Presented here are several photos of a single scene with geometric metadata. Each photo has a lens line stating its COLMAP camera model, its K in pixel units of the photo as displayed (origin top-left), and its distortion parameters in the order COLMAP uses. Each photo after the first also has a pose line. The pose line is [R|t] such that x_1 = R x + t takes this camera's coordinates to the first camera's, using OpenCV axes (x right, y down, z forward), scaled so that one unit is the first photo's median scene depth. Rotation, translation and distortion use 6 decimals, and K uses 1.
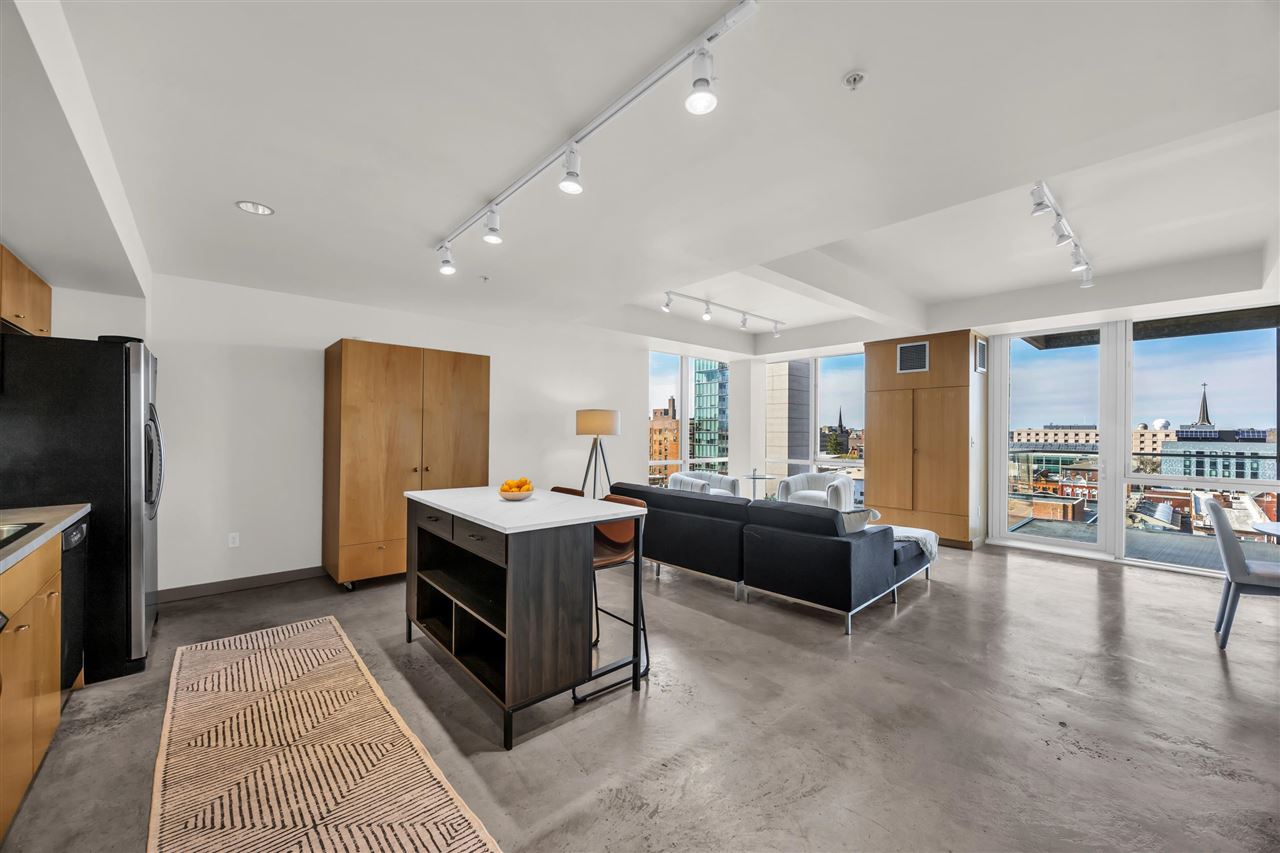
lens RADIAL K [[487.2, 0, 641.0], [0, 487.2, 430.8], [0, 0, 1]] dist [-0.000226, -0.000122]
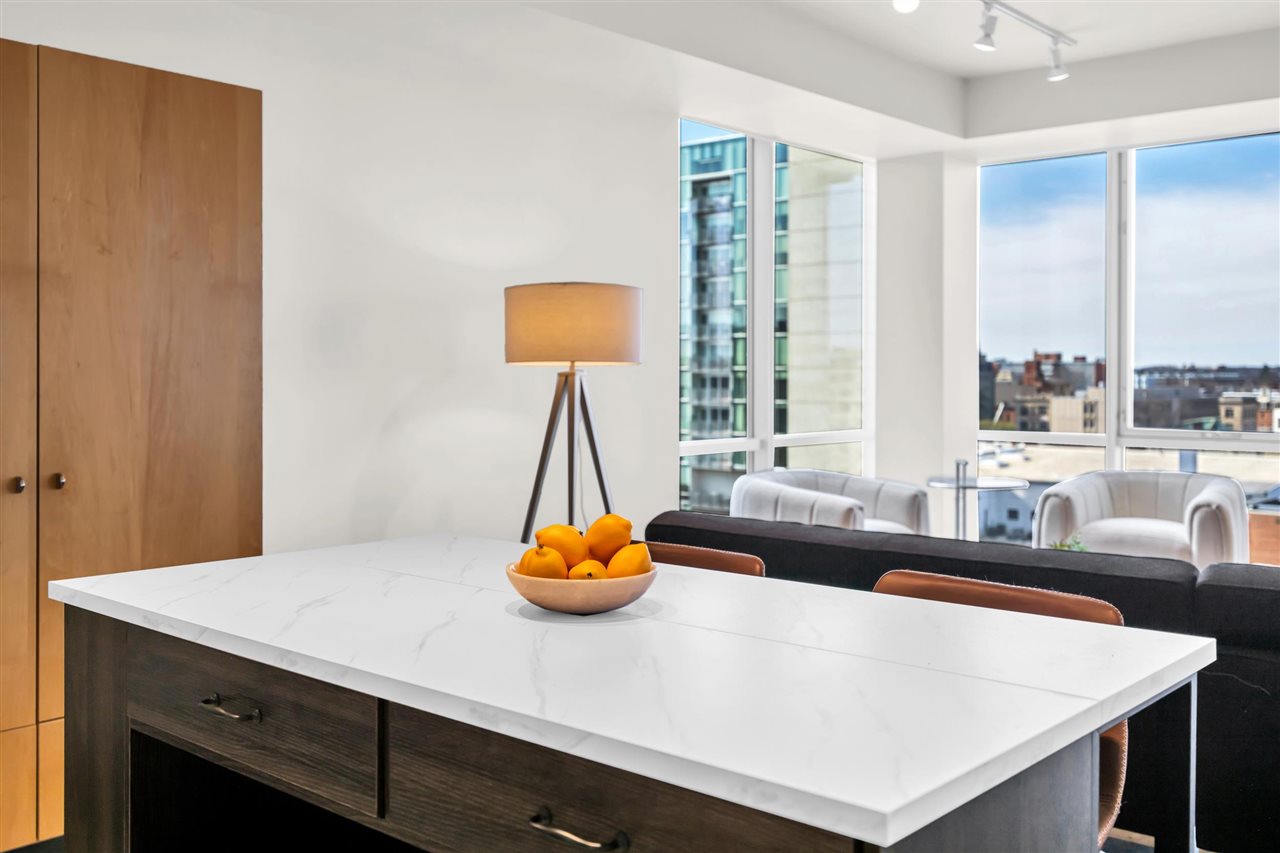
lens RADIAL K [[1228.8, 0, 638.2], [0, 1228.8, 375.0], [0, 0, 1]] dist [0.004701, 0.003669]
pose [[0.992349, -0.007399, 0.123241, -0.253736], [0.006654, 0.999957, 0.006455, 0.020439], [-0.123284, -0.005586, 0.992356, 0.337926]]
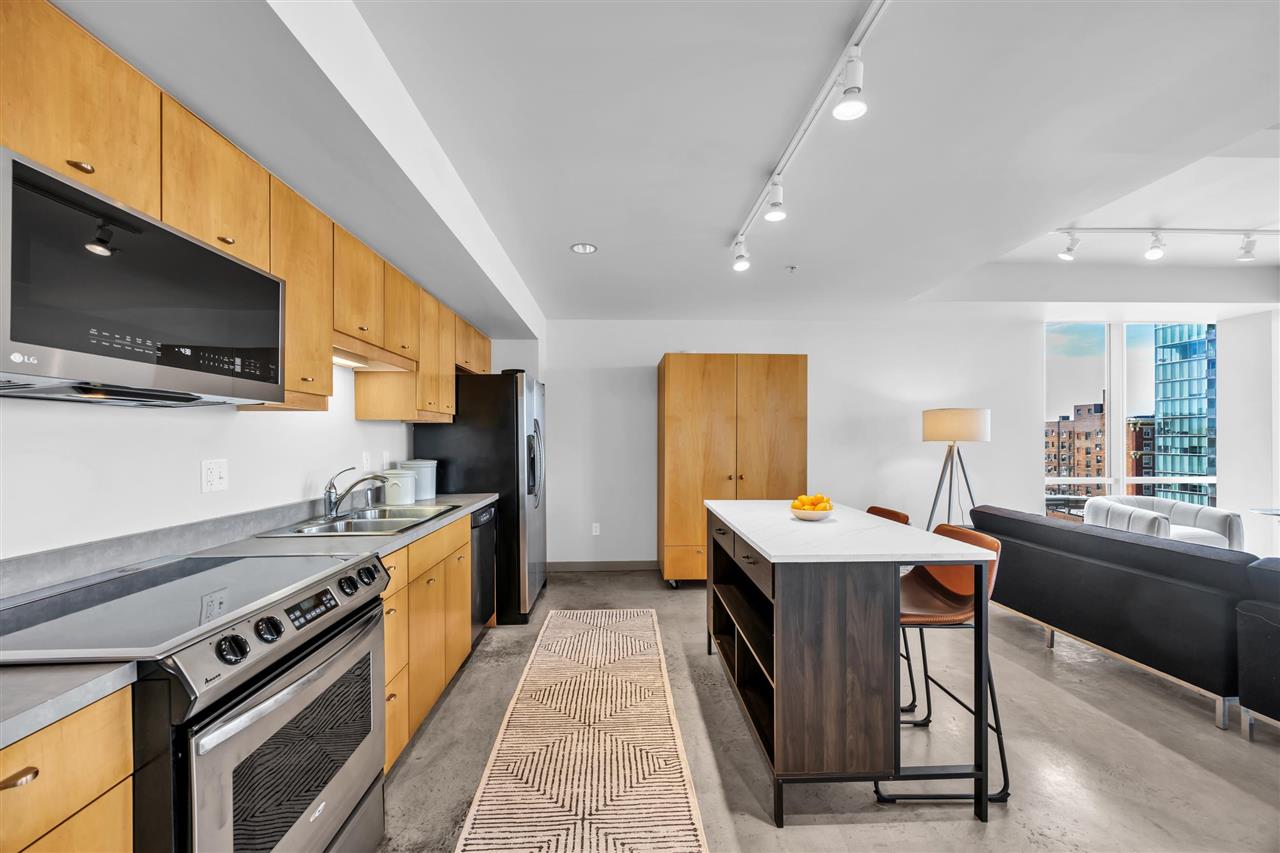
lens RADIAL K [[501.9, 0, 639.8], [0, 501.9, 437.0], [0, 0, 1]] dist [0.002961, -0.000054]
pose [[0.771791, -0.009565, -0.635805, 0.057047], [0.009206, 0.999950, -0.003869, 0.000143], [0.635810, -0.002867, 0.771840, 0.123589]]
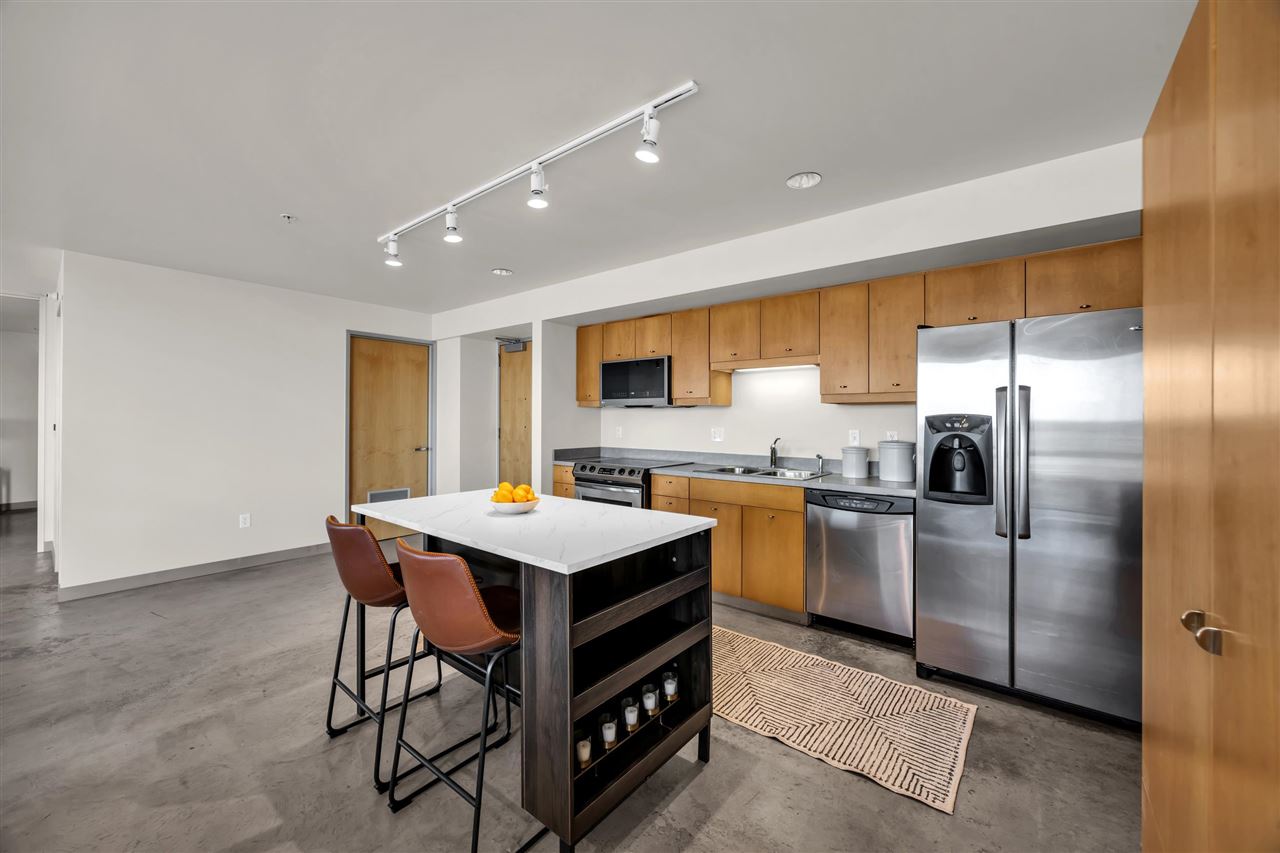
lens RADIAL K [[493.0, 0, 643.8], [0, 493.0, 421.8], [0, 0, 1]] dist [-0.000296, -0.000097]
pose [[-0.986801, -0.010381, -0.161606, -0.273050], [-0.010913, 0.999938, 0.002404, 0.002810], [0.161571, 0.004136, -0.986852, 1.485402]]
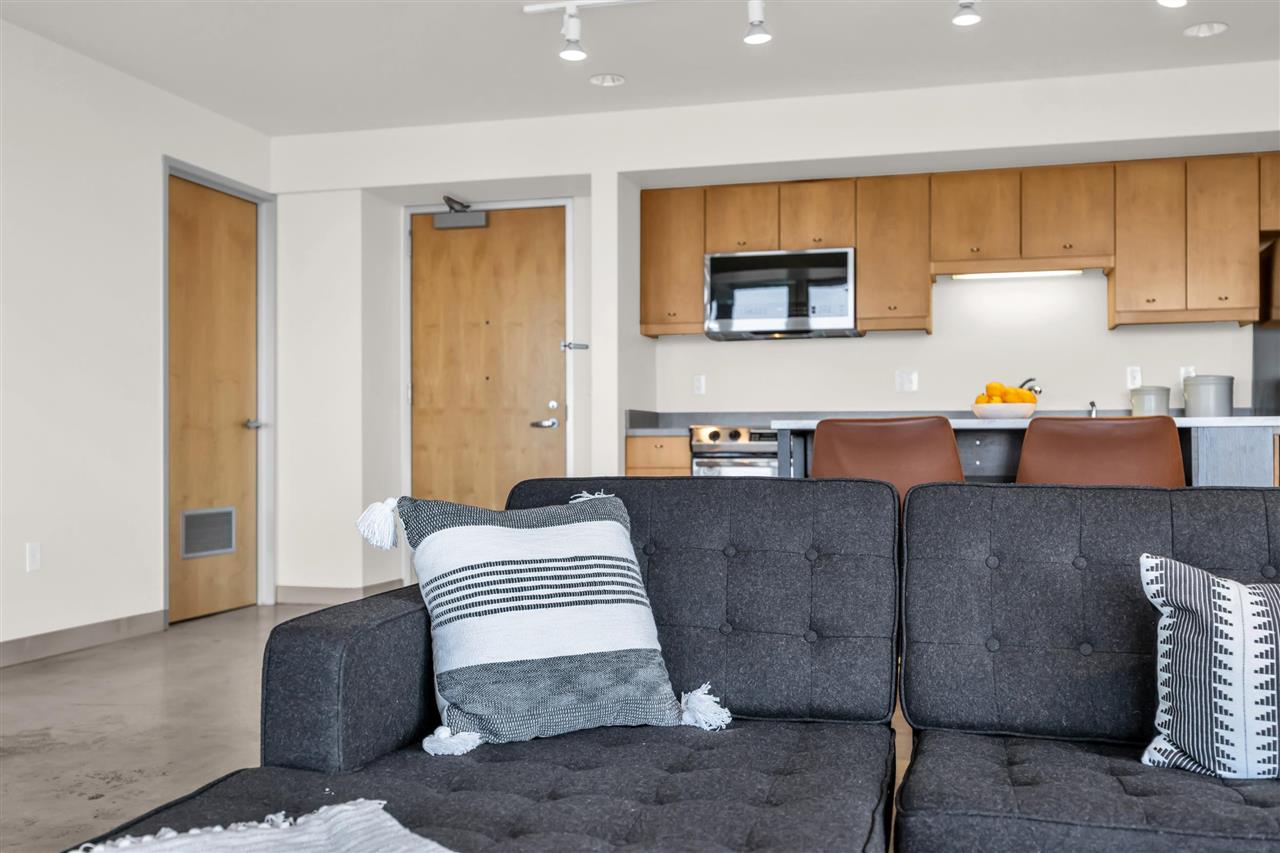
lens RADIAL K [[1215.2, 0, 640.5], [0, 1215.2, 458.0], [0, 0, 1]] dist [0.006078, 0.007986]
pose [[-0.843181, -0.000944, -0.537628, 0.734207], [-0.003522, 0.999987, 0.003767, 0.153955], [0.537618, 0.005070, -0.843173, 1.668756]]
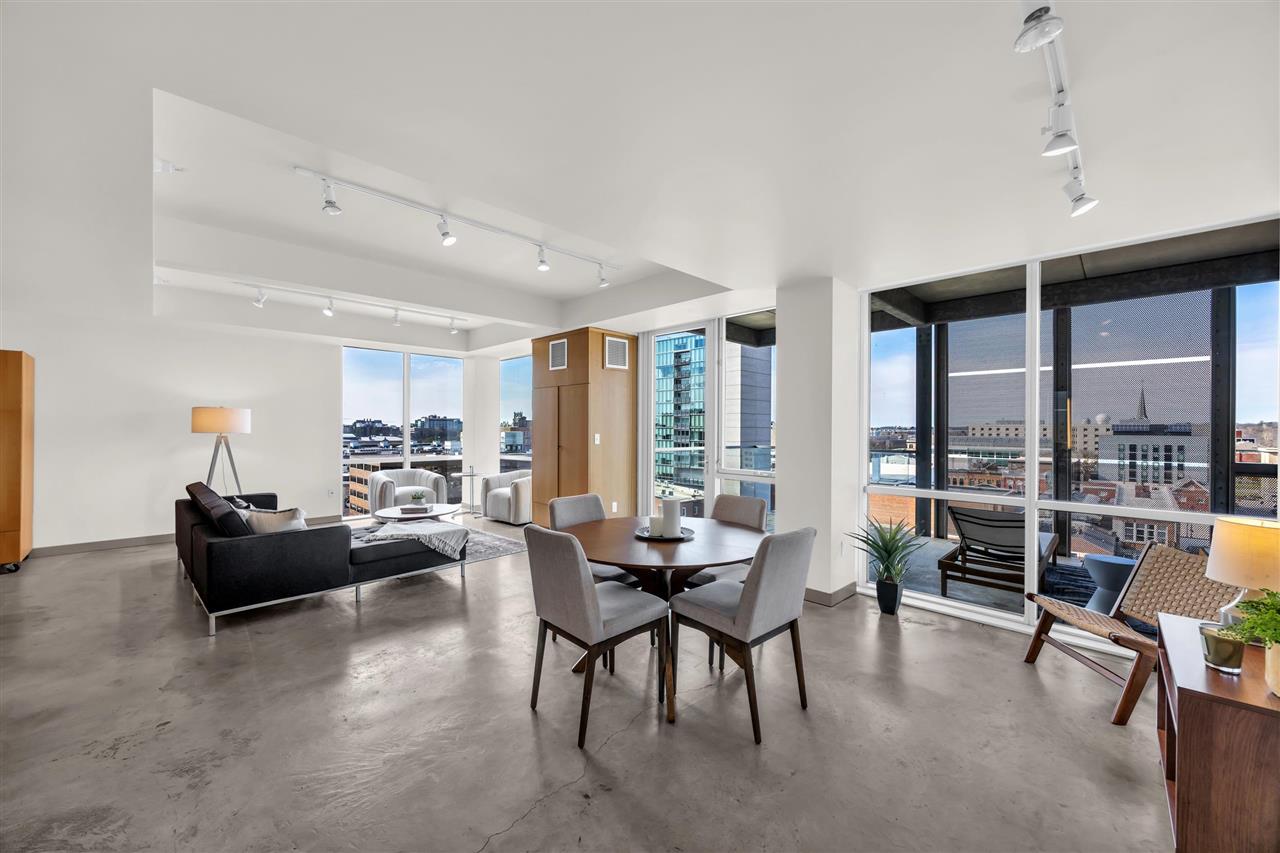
lens RADIAL K [[491.8, 0, 640.0], [0, 491.8, 426.5], [0, 0, 1]] dist [-0.003209, -0.000423]
pose [[0.998577, -0.002823, 0.053262, 1.216280], [0.002811, 0.999996, 0.000299, -0.003930], [-0.053262, -0.000149, 0.998581, -0.034729]]
